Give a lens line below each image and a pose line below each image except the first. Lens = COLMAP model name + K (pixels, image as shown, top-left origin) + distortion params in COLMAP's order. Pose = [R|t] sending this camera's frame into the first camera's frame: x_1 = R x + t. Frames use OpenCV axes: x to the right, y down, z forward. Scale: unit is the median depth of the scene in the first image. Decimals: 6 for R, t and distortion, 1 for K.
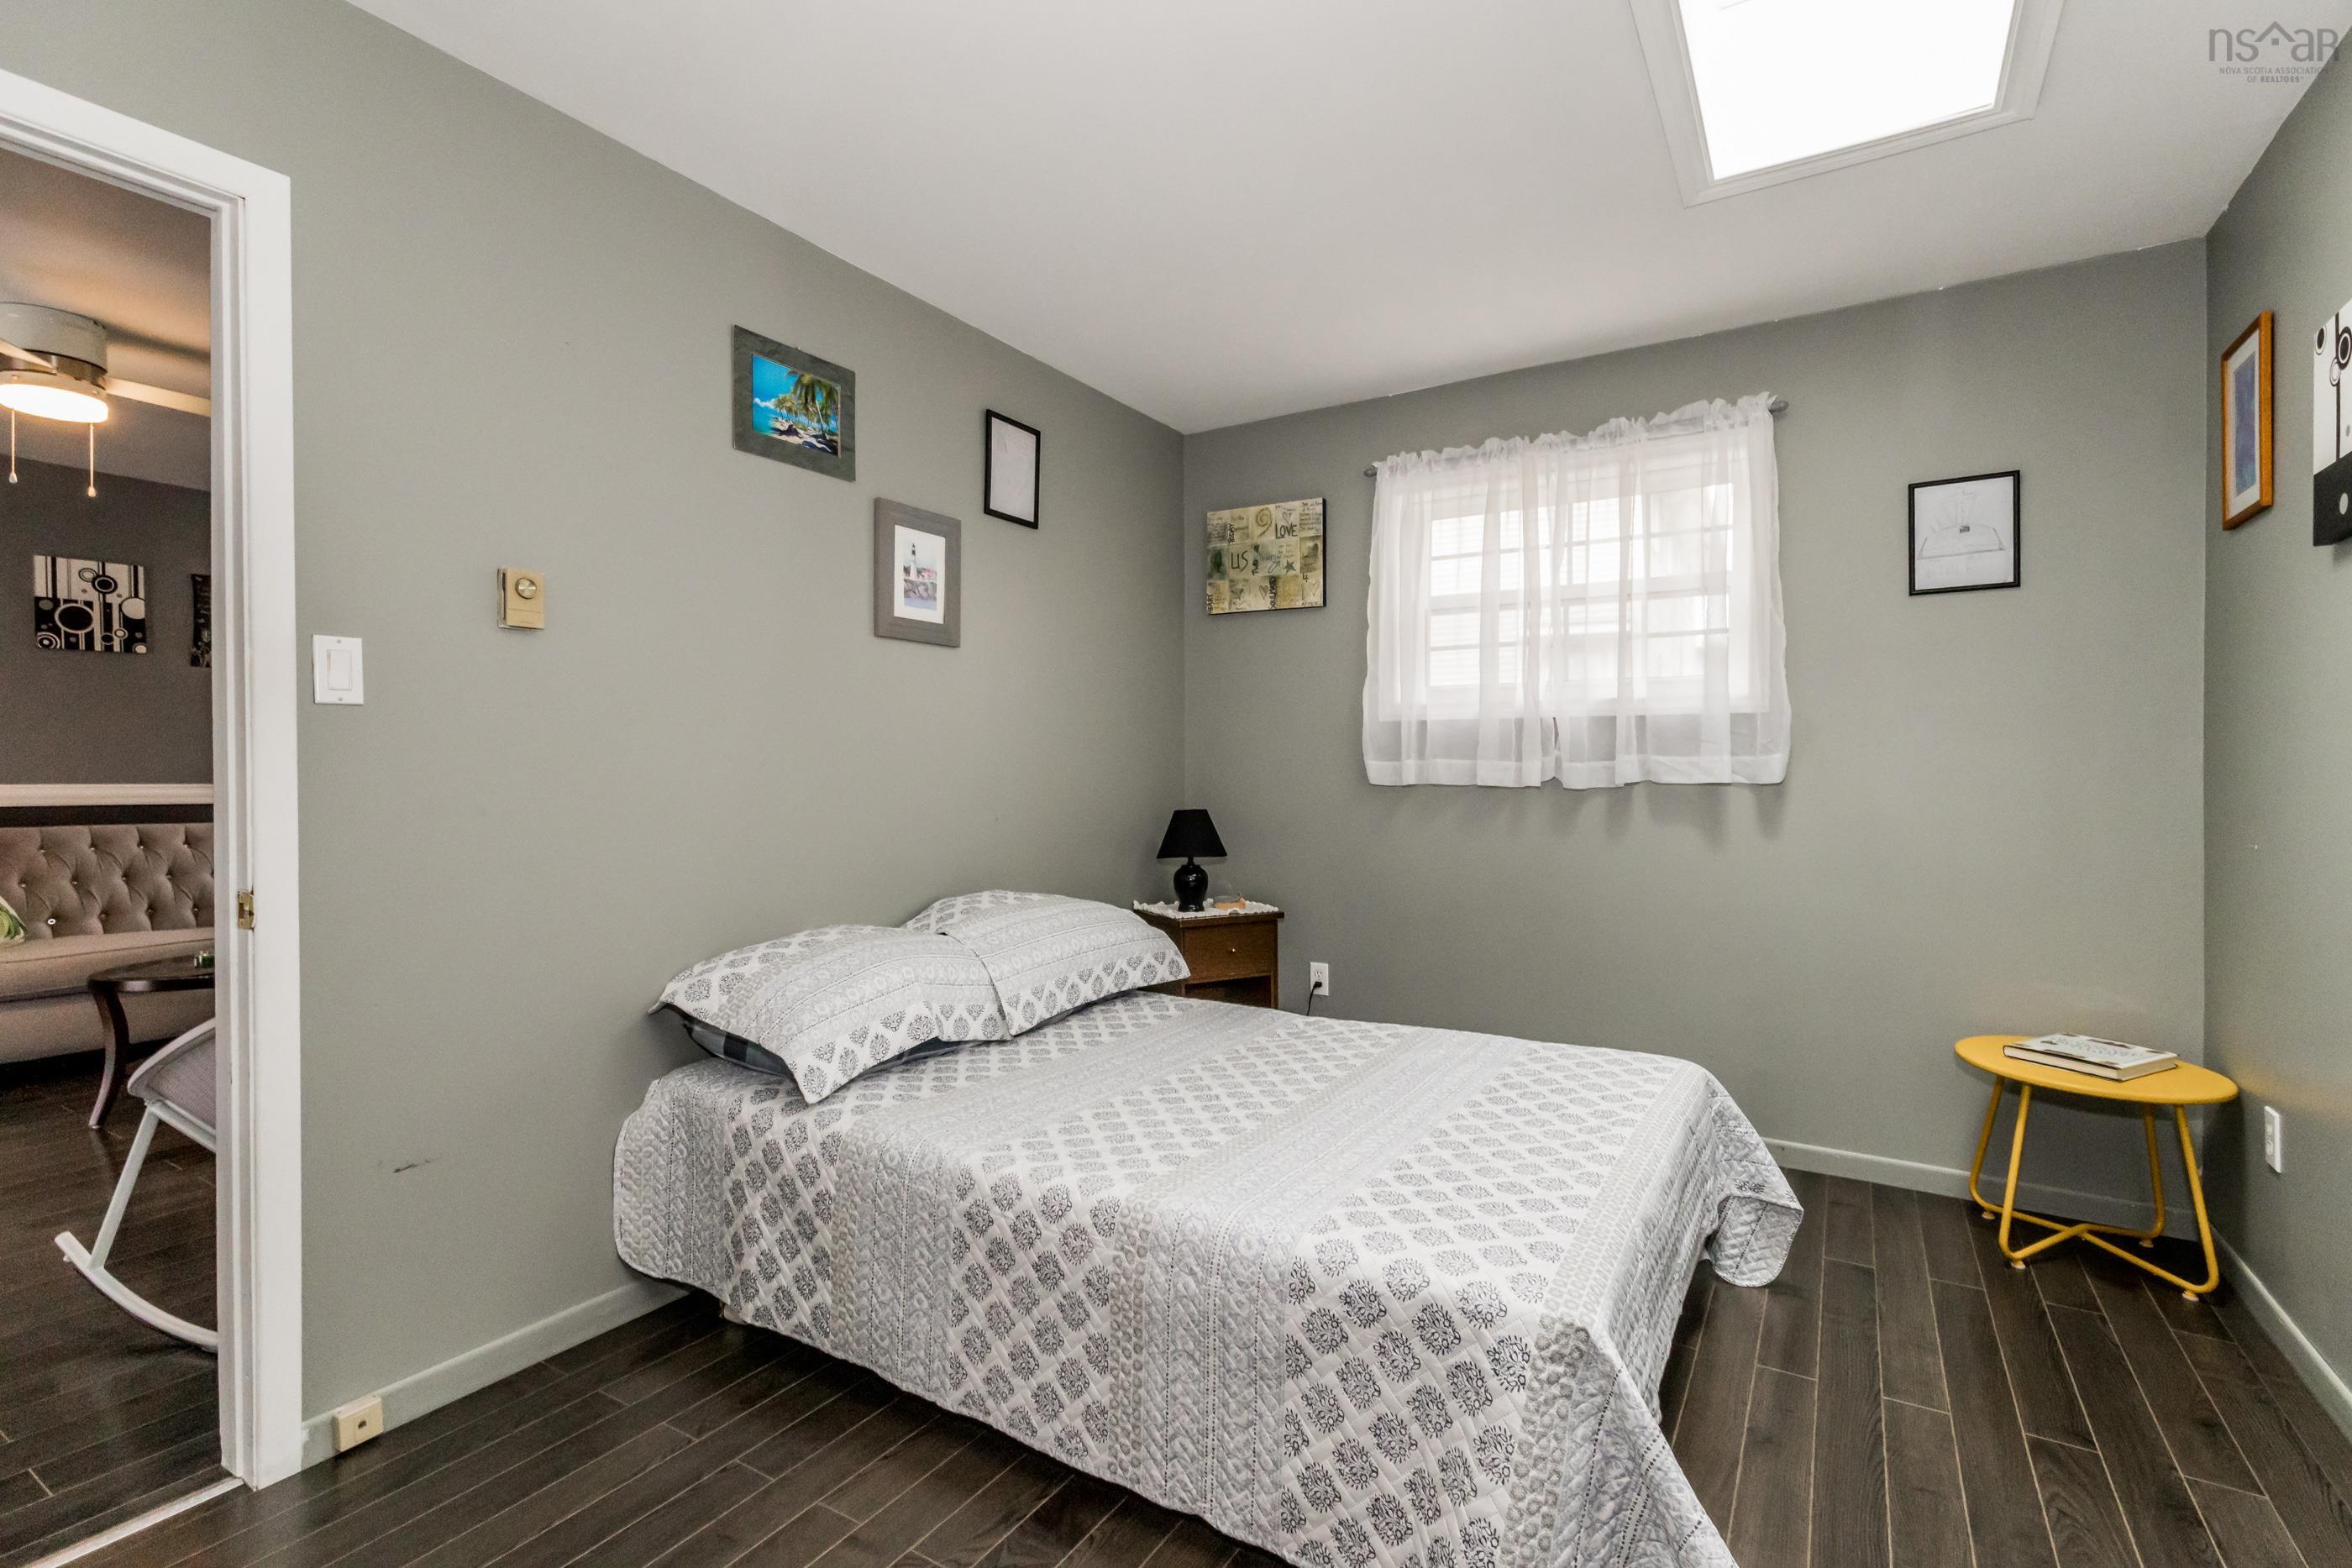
lens RADIAL K [[1084.6, 0, 1177.3], [0, 1084.6, 784.3], [0, 0, 1]] dist [0.015091, -0.002486]
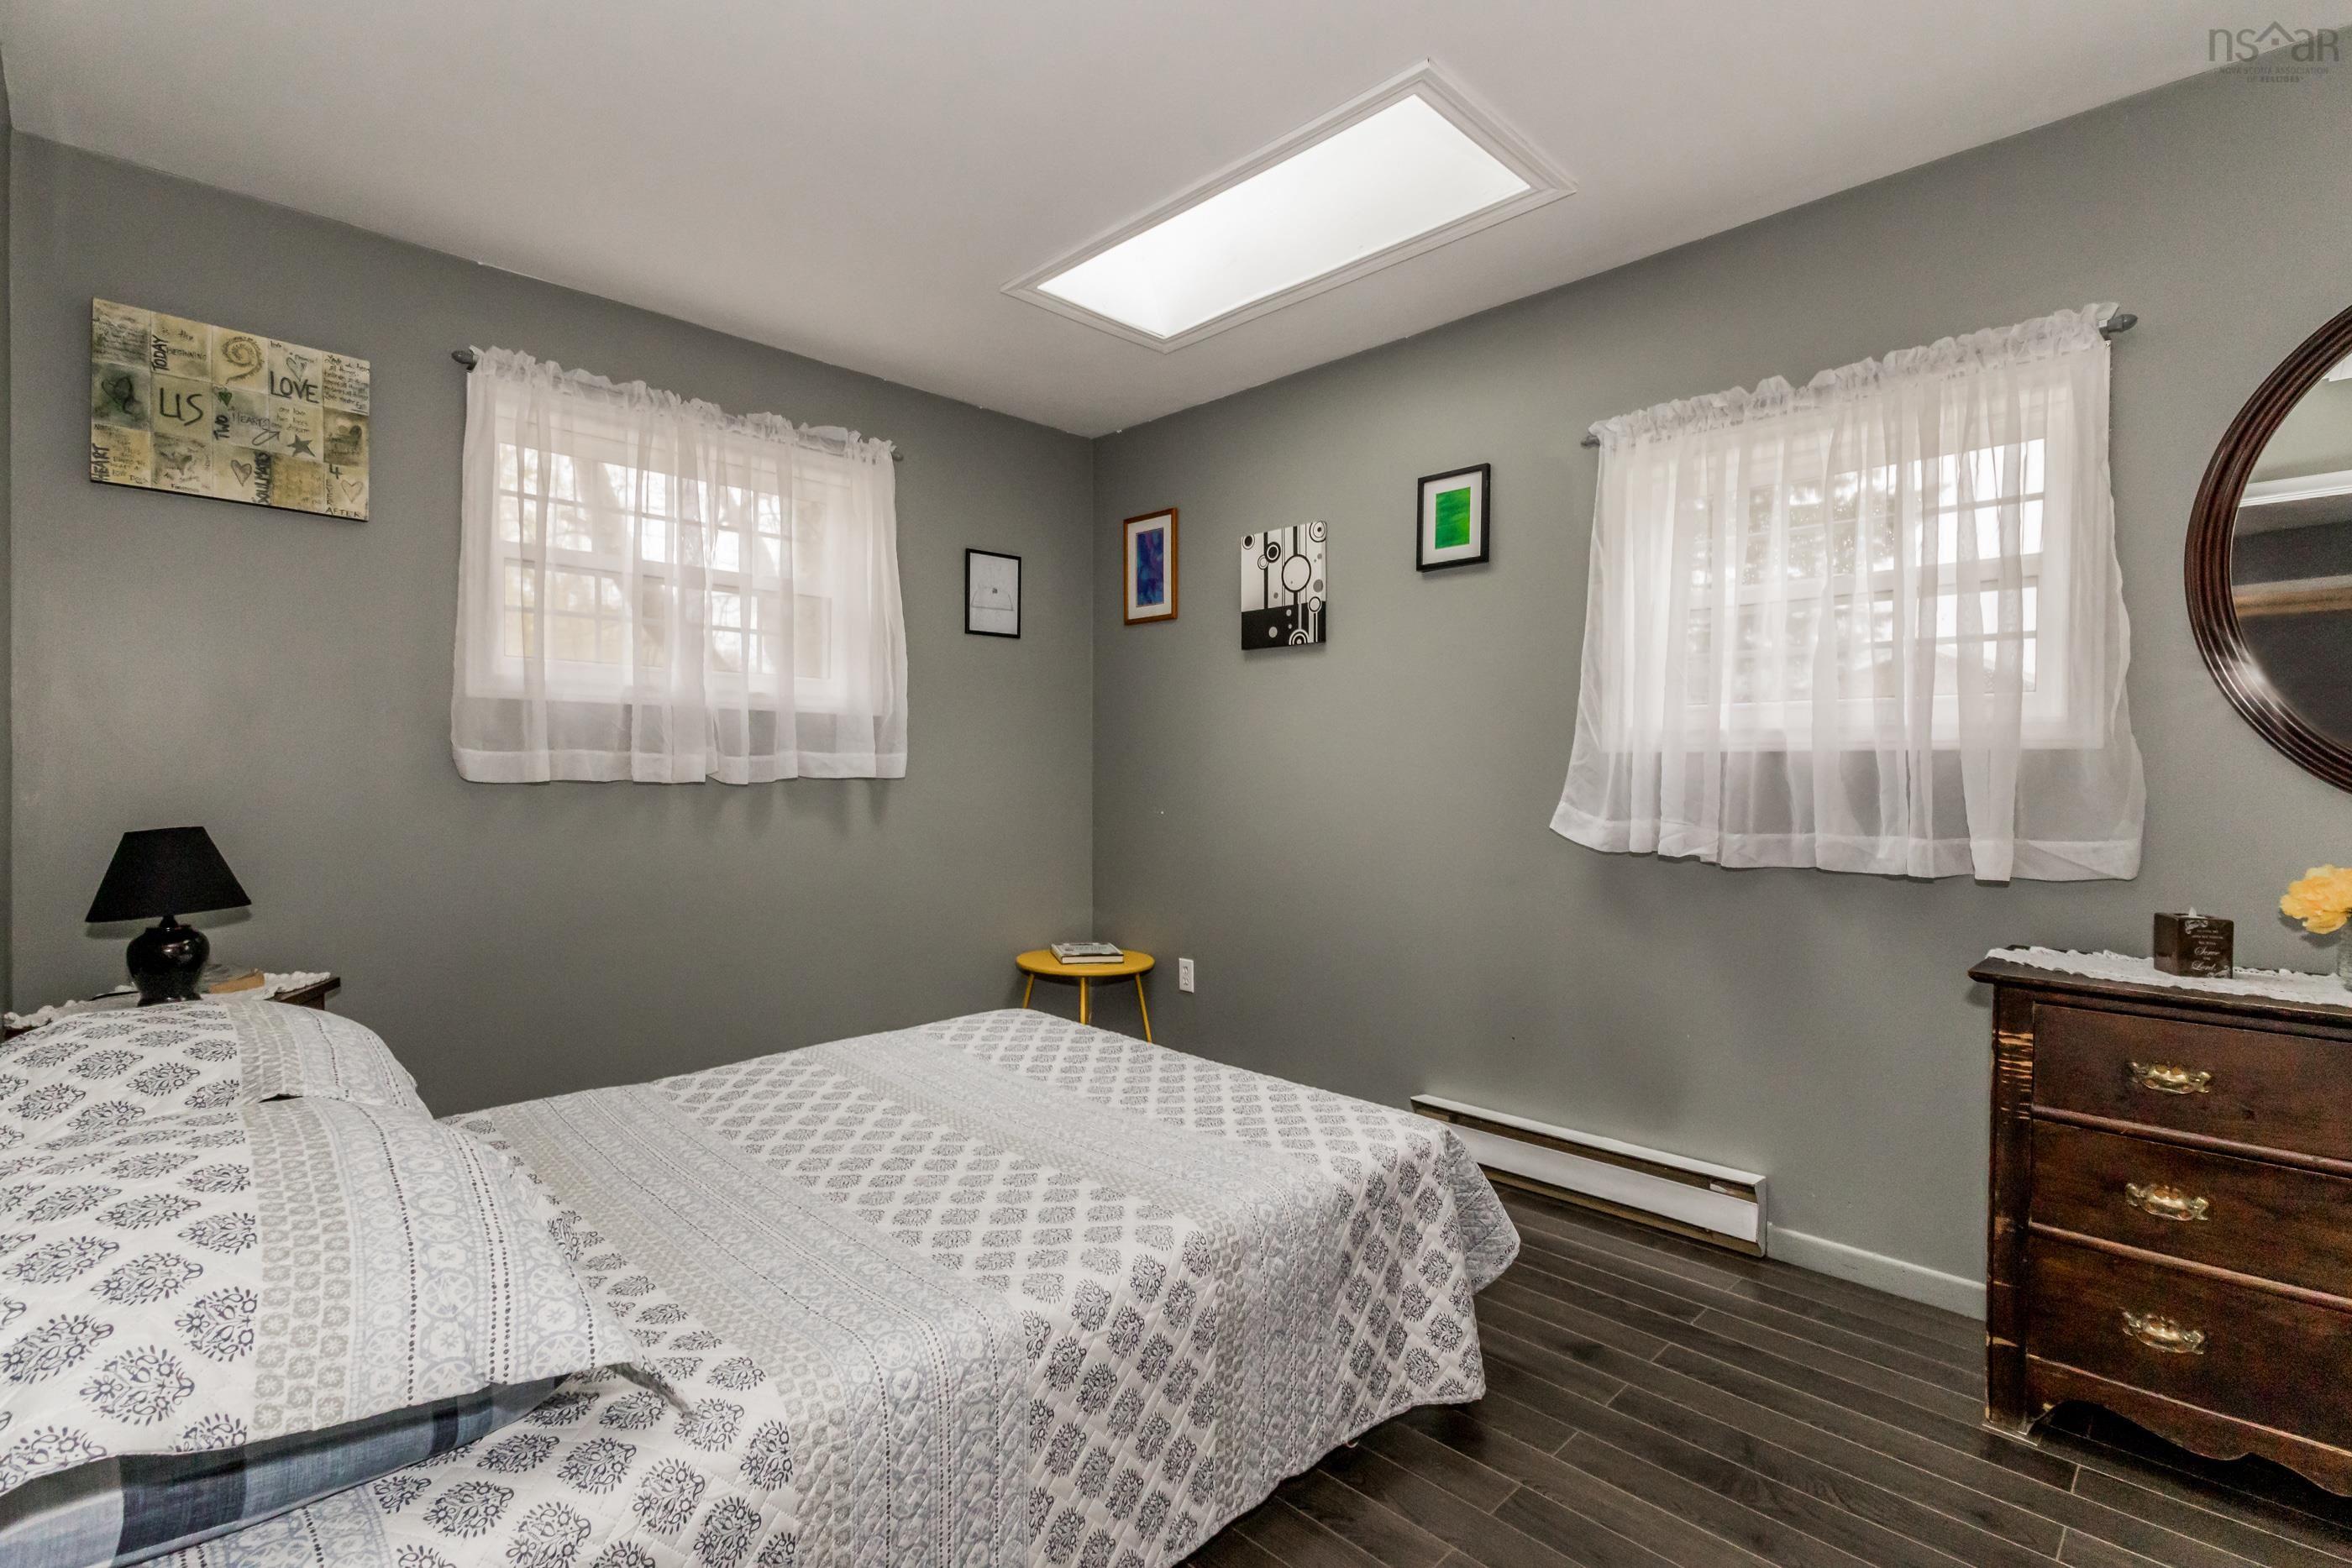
lens RADIAL K [[1084.6, 0, 1169.1], [0, 1084.6, 781.0], [0, 0, 1]] dist [0.015091, -0.002486]
pose [[0.233294, -0.010092, 0.972354, -0.933601], [0.006424, 0.999940, 0.008837, -0.009116], [-0.972385, 0.004184, 0.233344, 0.789230]]
